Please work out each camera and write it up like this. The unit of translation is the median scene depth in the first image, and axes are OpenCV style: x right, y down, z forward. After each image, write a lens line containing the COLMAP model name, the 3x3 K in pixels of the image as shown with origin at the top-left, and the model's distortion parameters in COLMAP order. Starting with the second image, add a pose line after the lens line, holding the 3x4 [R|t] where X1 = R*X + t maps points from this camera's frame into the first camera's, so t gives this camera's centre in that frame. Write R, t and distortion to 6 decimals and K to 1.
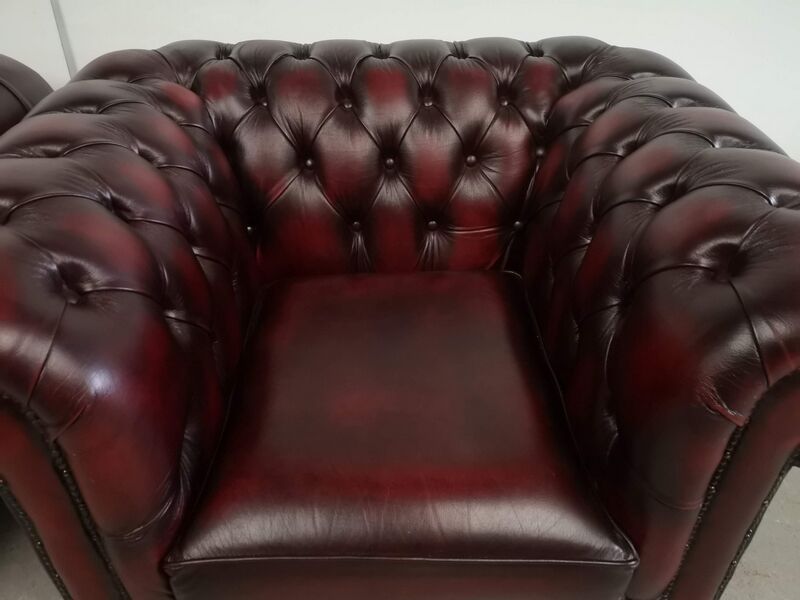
lens RADIAL K [[618.9, 0, 406.2], [0, 618.9, 303.3], [0, 0, 1]] dist [0.007694, -0.027798]
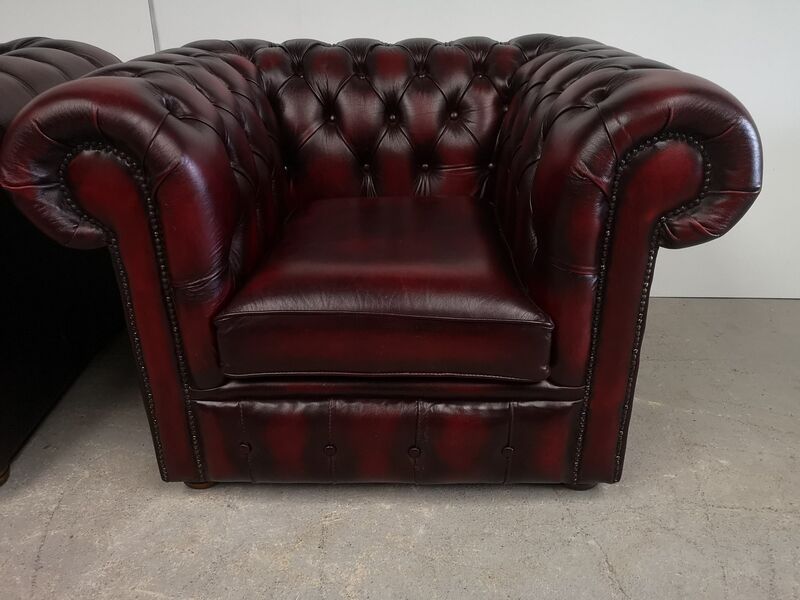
lens RADIAL K [[618.9, 0, 401.9], [0, 618.9, 306.9], [0, 0, 1]] dist [0.007694, -0.027798]
pose [[0.998026, 0.012662, -0.061505, 0.081816], [-0.023069, 0.984900, -0.171579, 0.405577], [0.058403, 0.172659, 0.983249, -0.241072]]
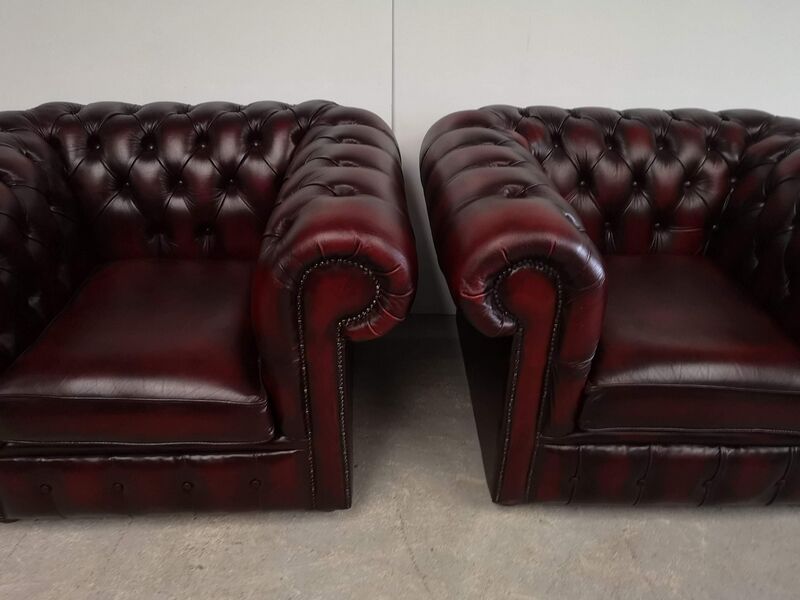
lens RADIAL K [[618.9, 0, 399.9], [0, 618.9, 301.5], [0, 0, 1]] dist [0.007694, -0.027798]
pose [[0.999338, 0.029115, -0.021827, -0.578154], [-0.031101, 0.994801, -0.096968, 0.233652], [0.018891, 0.097583, 0.995048, -0.525878]]
